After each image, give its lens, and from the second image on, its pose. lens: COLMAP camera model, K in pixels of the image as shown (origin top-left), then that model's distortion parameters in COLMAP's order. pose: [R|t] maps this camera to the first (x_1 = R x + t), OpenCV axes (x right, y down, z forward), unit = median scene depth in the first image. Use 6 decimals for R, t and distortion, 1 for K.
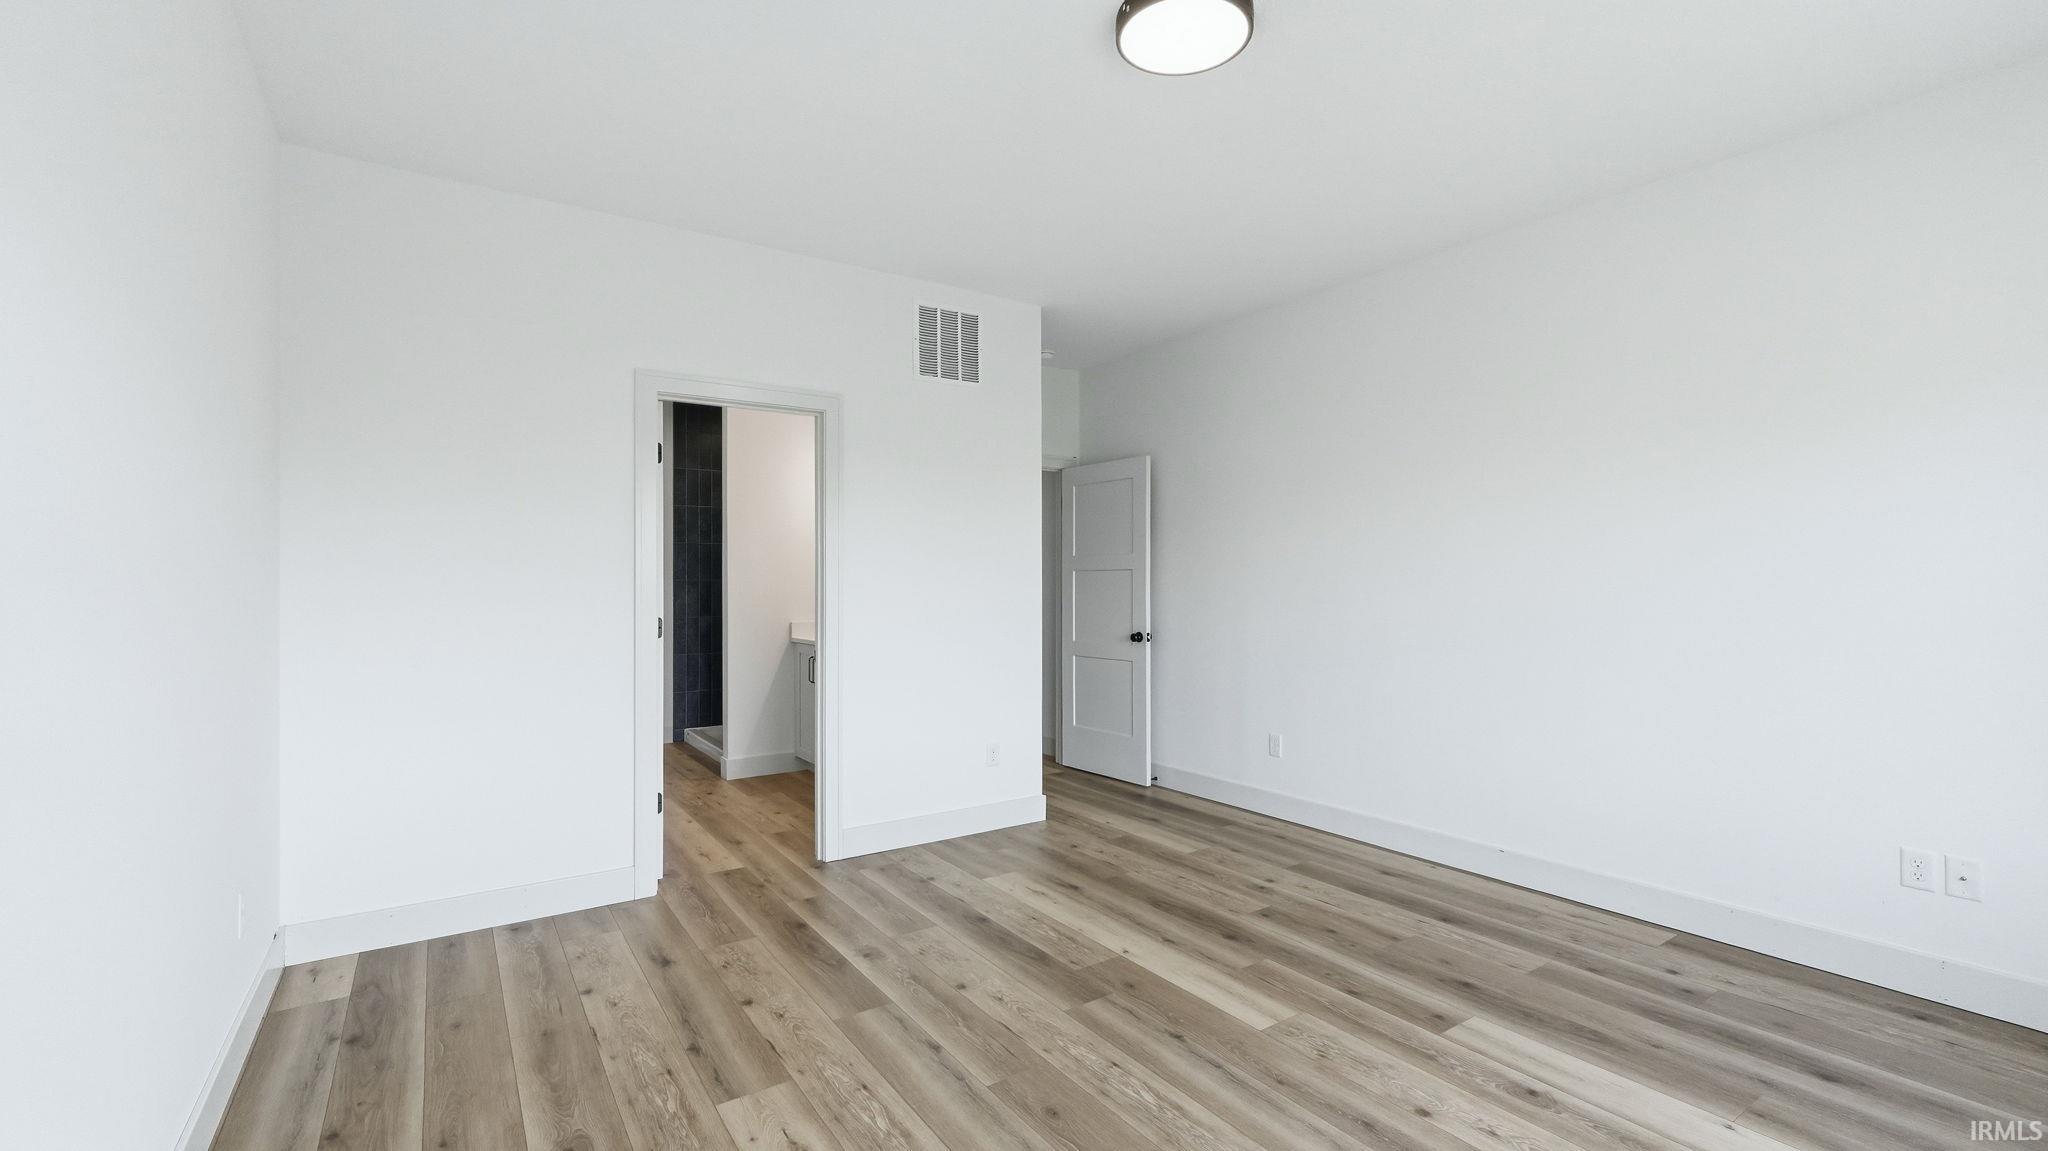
lens RADIAL K [[859.1, 0, 1024.0], [0, 859.1, 575.5], [0, 0, 1]] dist [-0.006676, -0.000638]
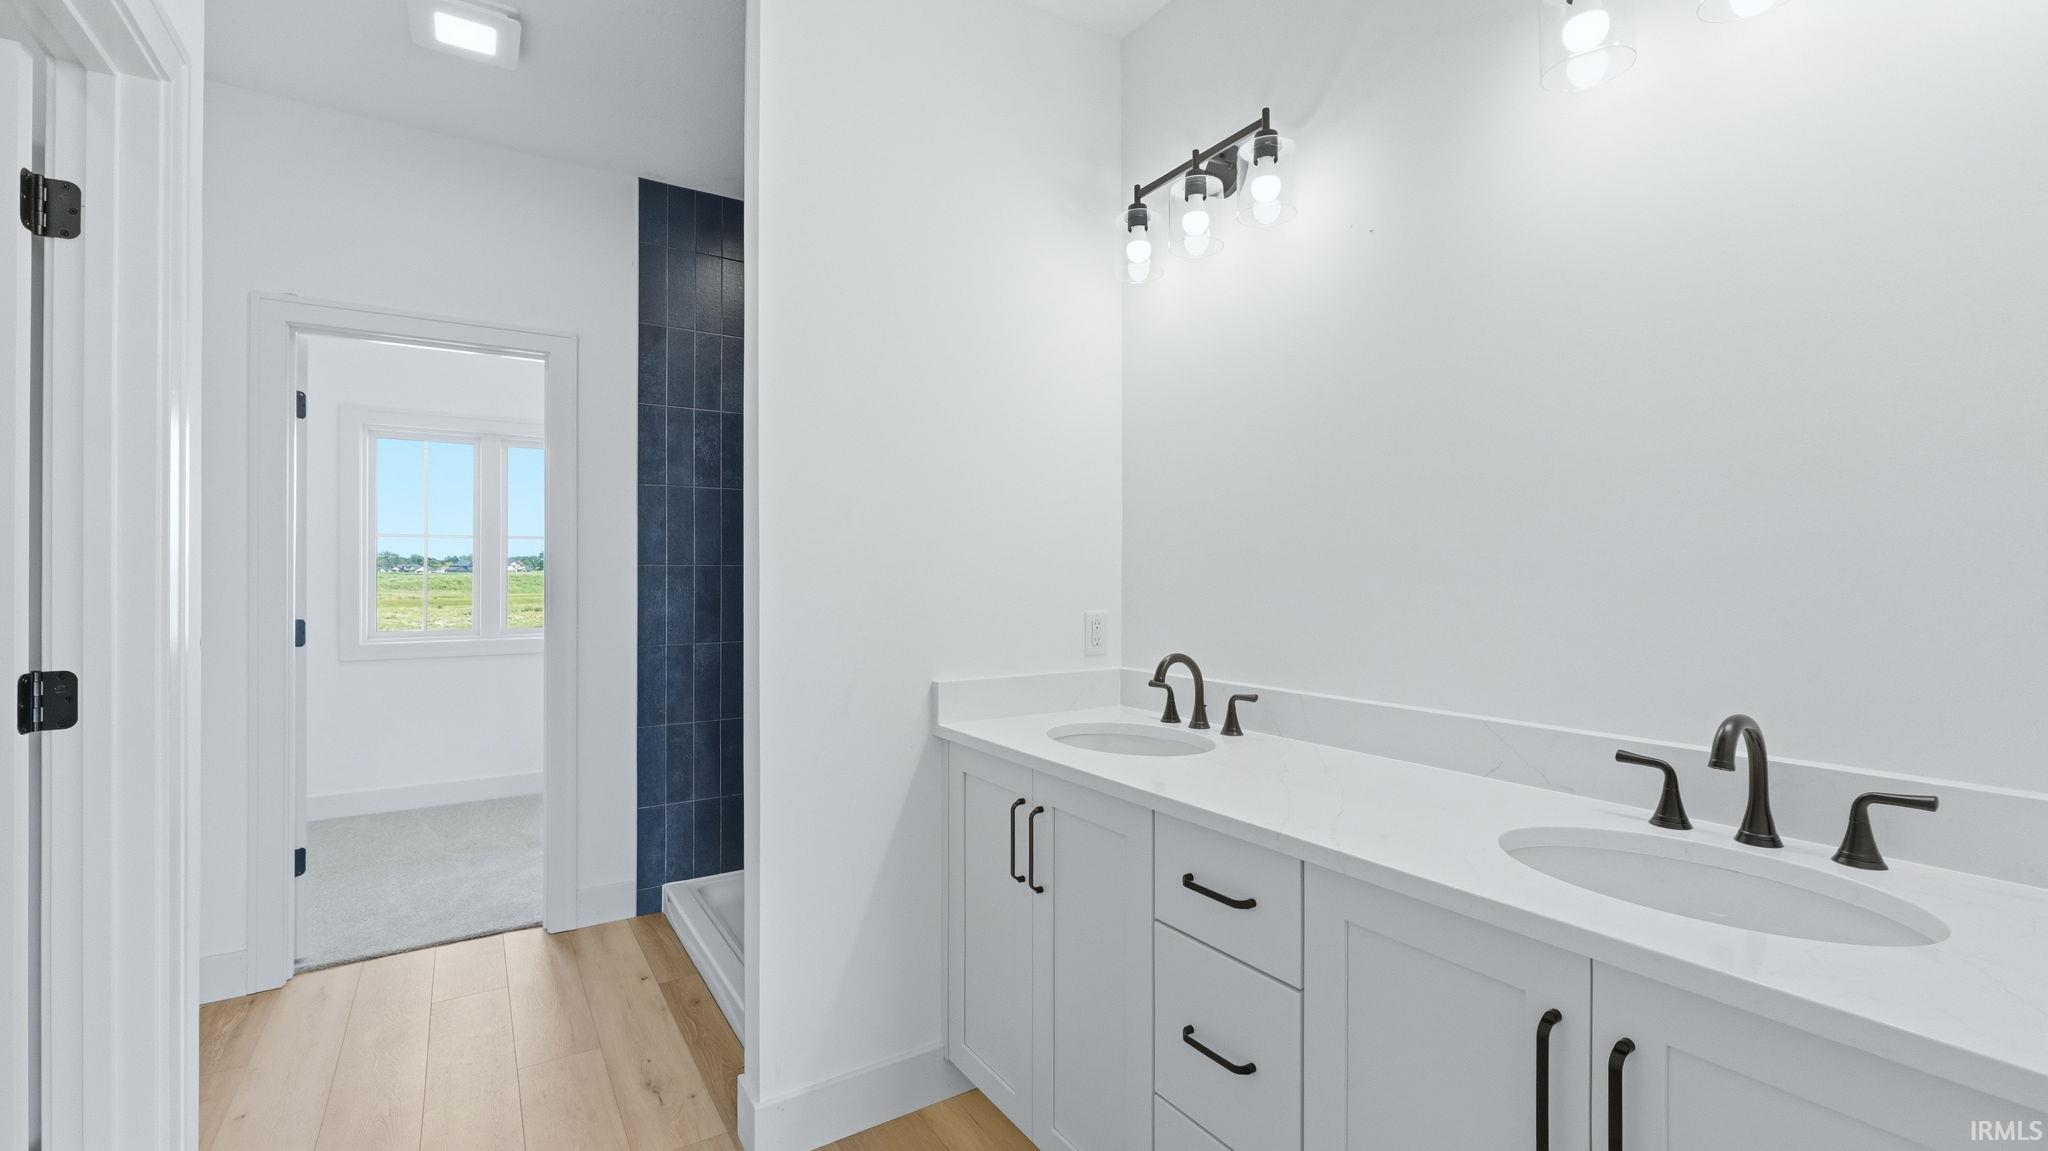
lens RADIAL K [[859.1, 0, 1024.0], [0, 859.1, 575.5], [0, 0, 1]] dist [-0.006676, -0.000638]
pose [[0.999685, 0.002377, -0.024968, -0.188351], [-0.002149, 0.999956, 0.009149, 0.006153], [0.024989, -0.009092, 0.999646, 0.541791]]
